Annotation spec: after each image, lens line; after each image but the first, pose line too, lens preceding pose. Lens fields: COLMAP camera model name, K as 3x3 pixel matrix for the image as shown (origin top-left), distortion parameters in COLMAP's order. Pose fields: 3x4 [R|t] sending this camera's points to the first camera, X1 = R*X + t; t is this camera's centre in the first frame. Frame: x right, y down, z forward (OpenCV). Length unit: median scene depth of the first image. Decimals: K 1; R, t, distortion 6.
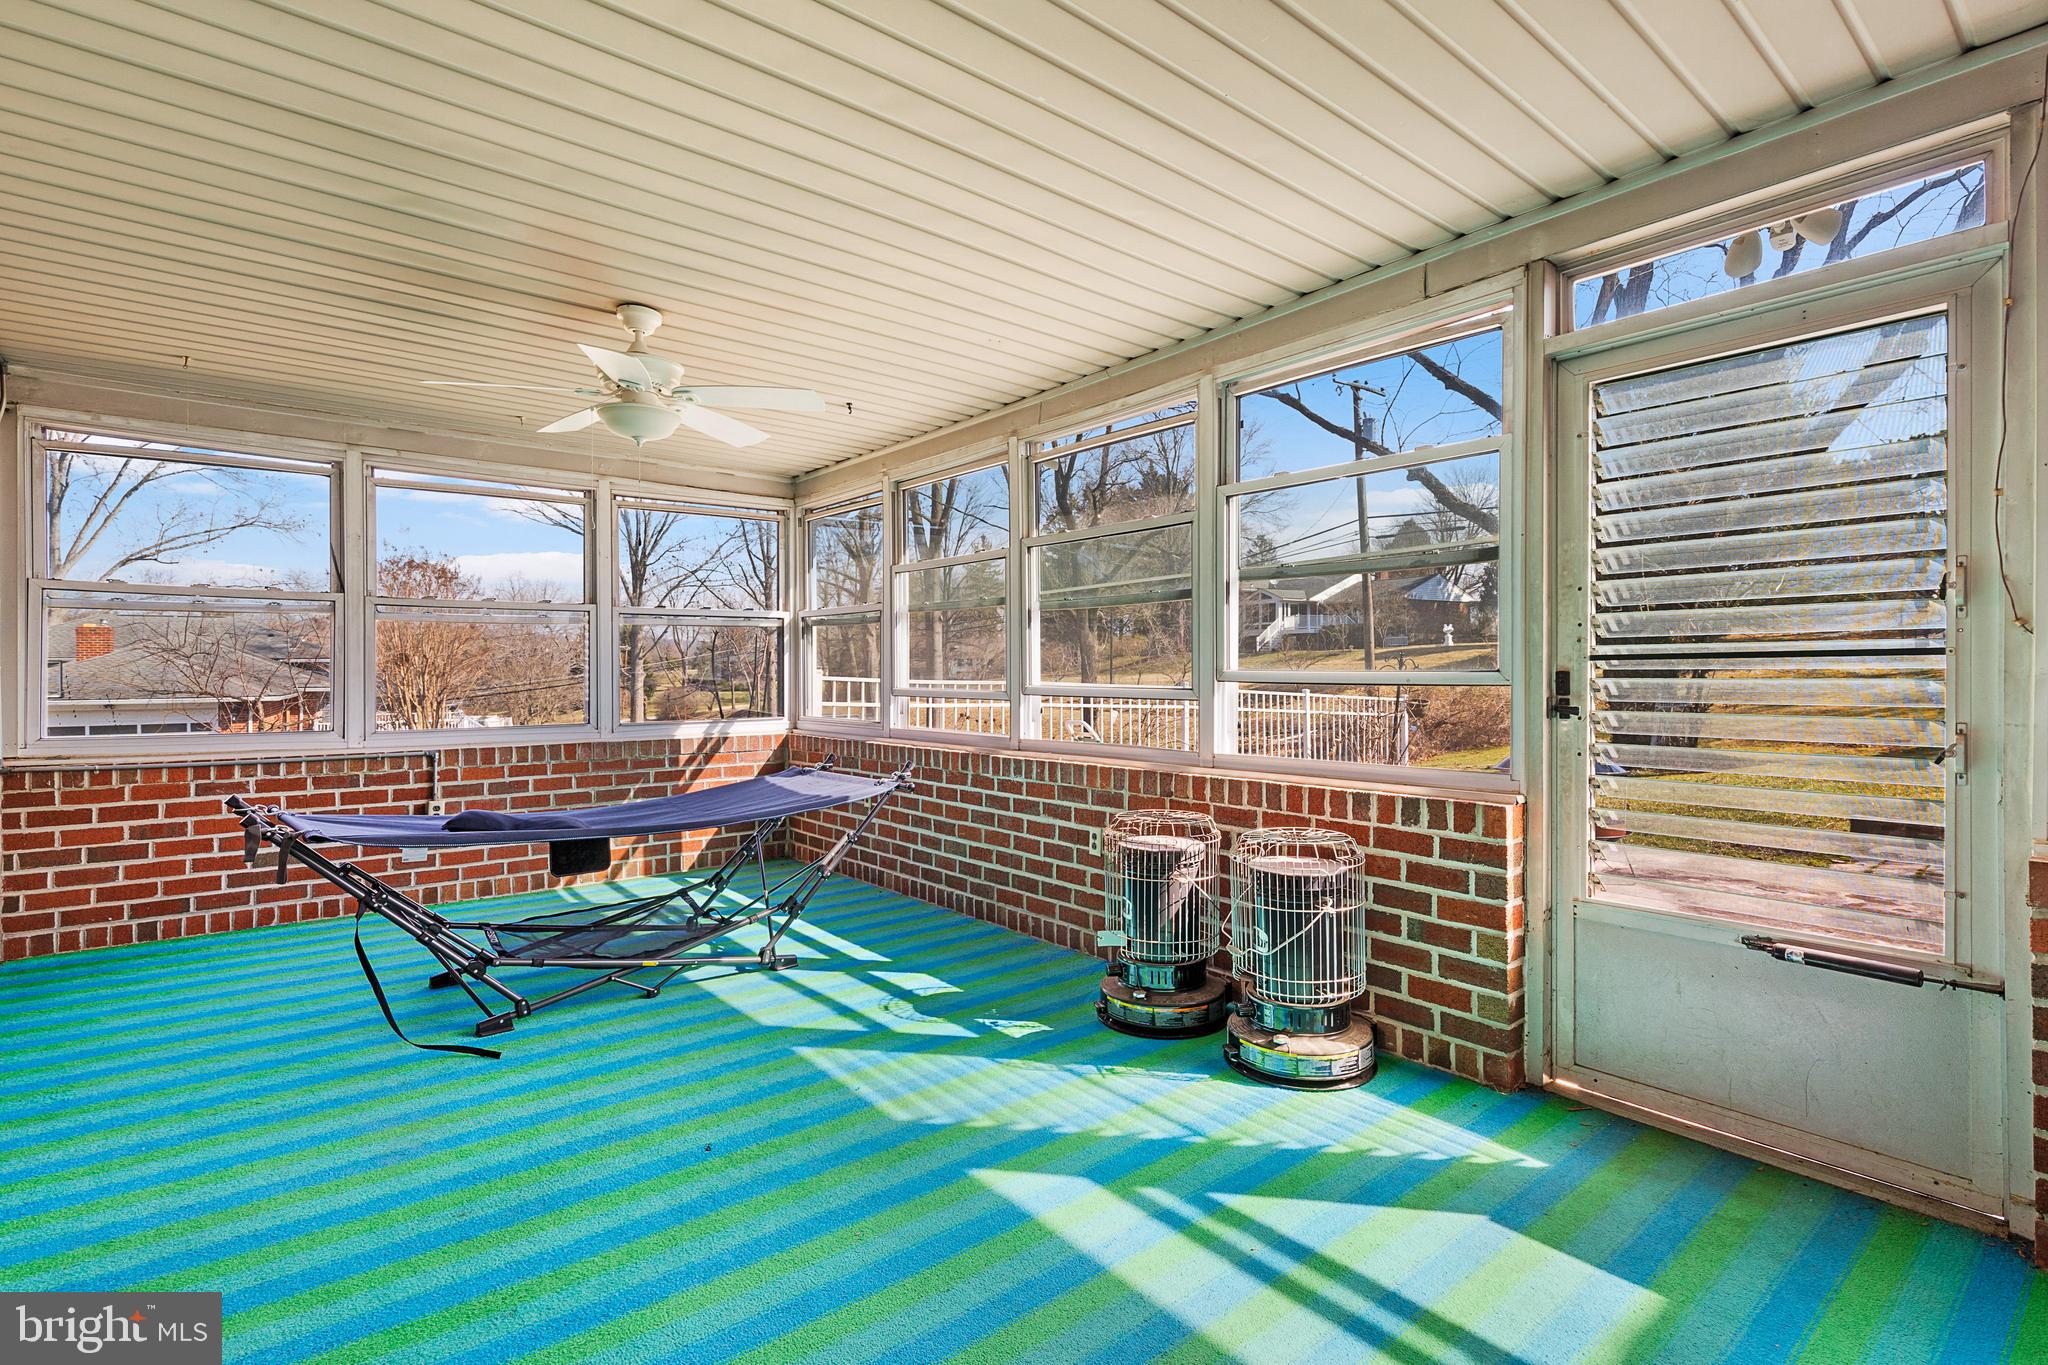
lens RADIAL K [[971.1, 0, 1035.1], [0, 971.1, 670.8], [0, 0, 1]] dist [0.004185, 0.000204]
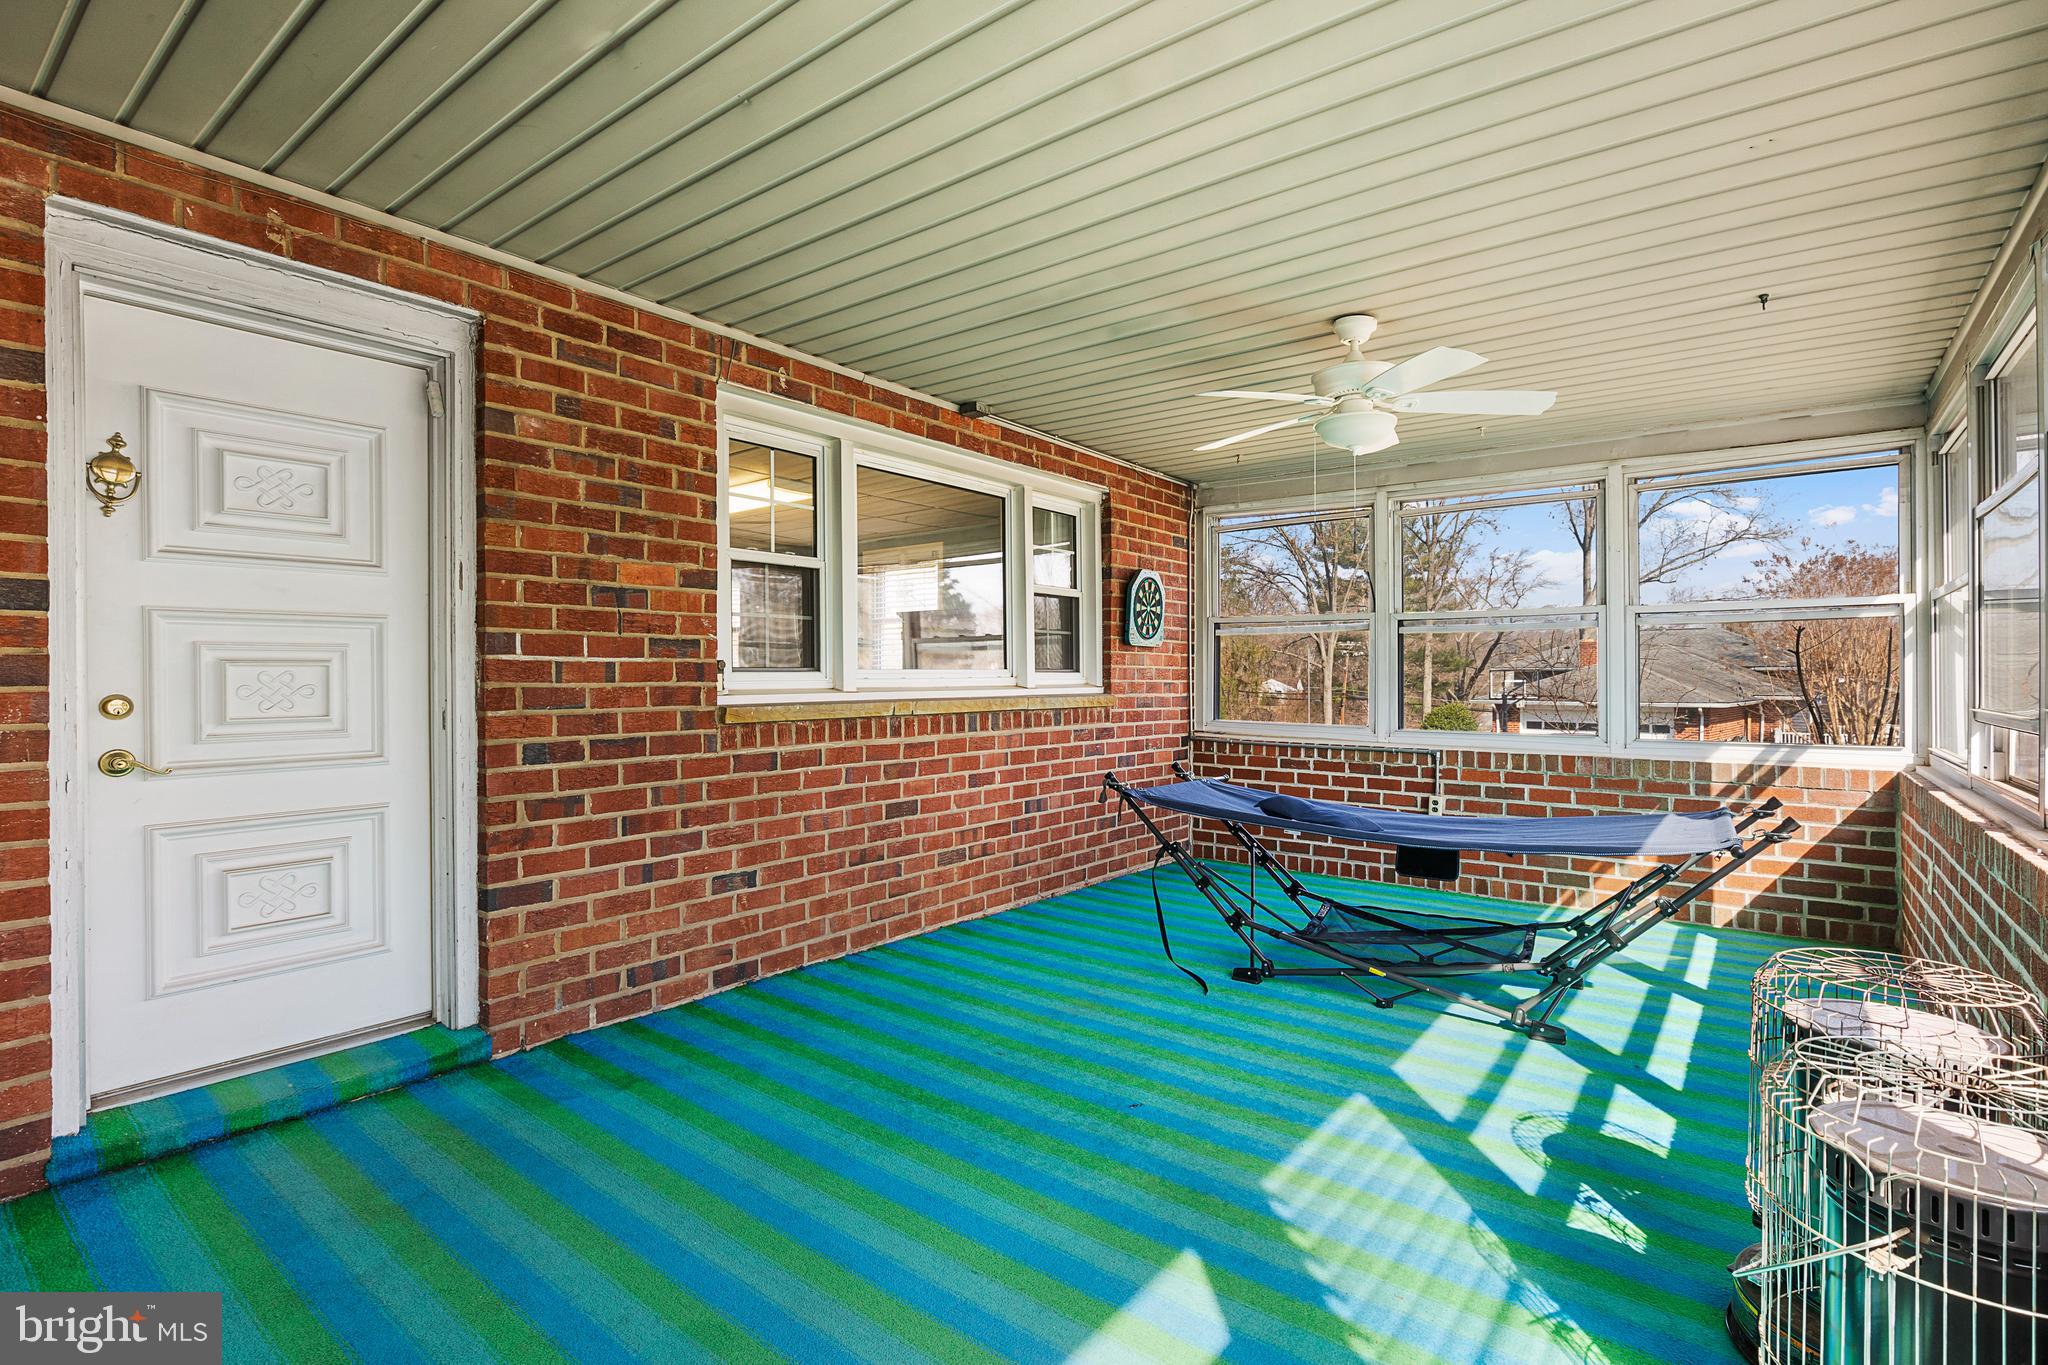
lens RADIAL K [[971.1, 0, 1034.3], [0, 971.1, 683.0], [0, 0, 1]] dist [0.004185, 0.000204]
pose [[0.224900, 0.009532, -0.974335, 0.451837], [-0.005860, 0.999947, 0.008430, -0.000119], [0.974364, 0.003813, 0.224944, 0.402989]]
